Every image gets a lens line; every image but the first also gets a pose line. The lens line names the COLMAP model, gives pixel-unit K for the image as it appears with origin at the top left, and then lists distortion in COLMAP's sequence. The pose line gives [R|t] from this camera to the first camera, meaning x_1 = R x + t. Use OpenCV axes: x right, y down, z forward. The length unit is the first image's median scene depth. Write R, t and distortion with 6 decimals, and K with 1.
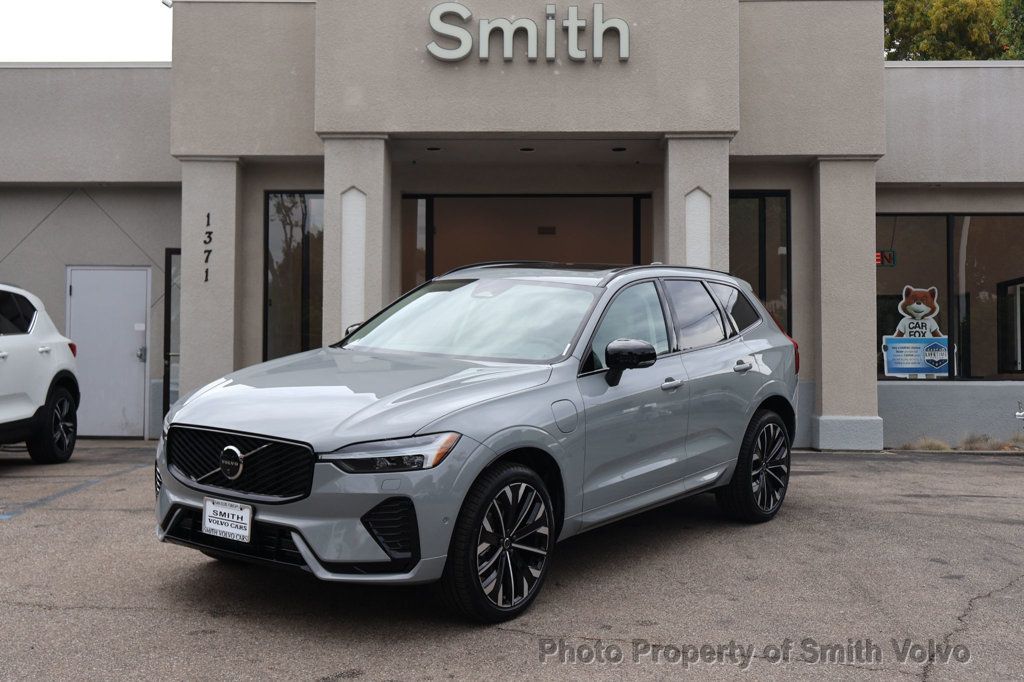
lens RADIAL K [[1230.5, 0, 512.0], [0, 1230.5, 341.0], [0, 0, 1]] dist [0.079748, -0.000297]
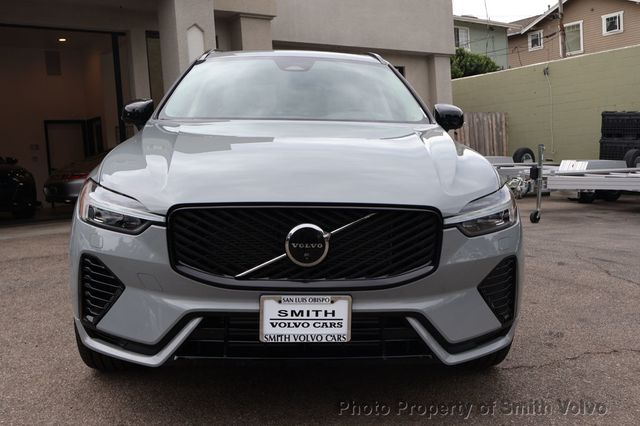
lens RADIAL K [[660.2, 0, 320.0], [0, 660.2, 213.0], [0, 0, 1]] dist [-0.003184, -0.001172]
pose [[0.773676, -0.100946, 0.625488, -0.477723], [0.047269, 0.993671, 0.101897, 0.037519], [-0.631815, -0.049269, 0.773551, 0.684801]]
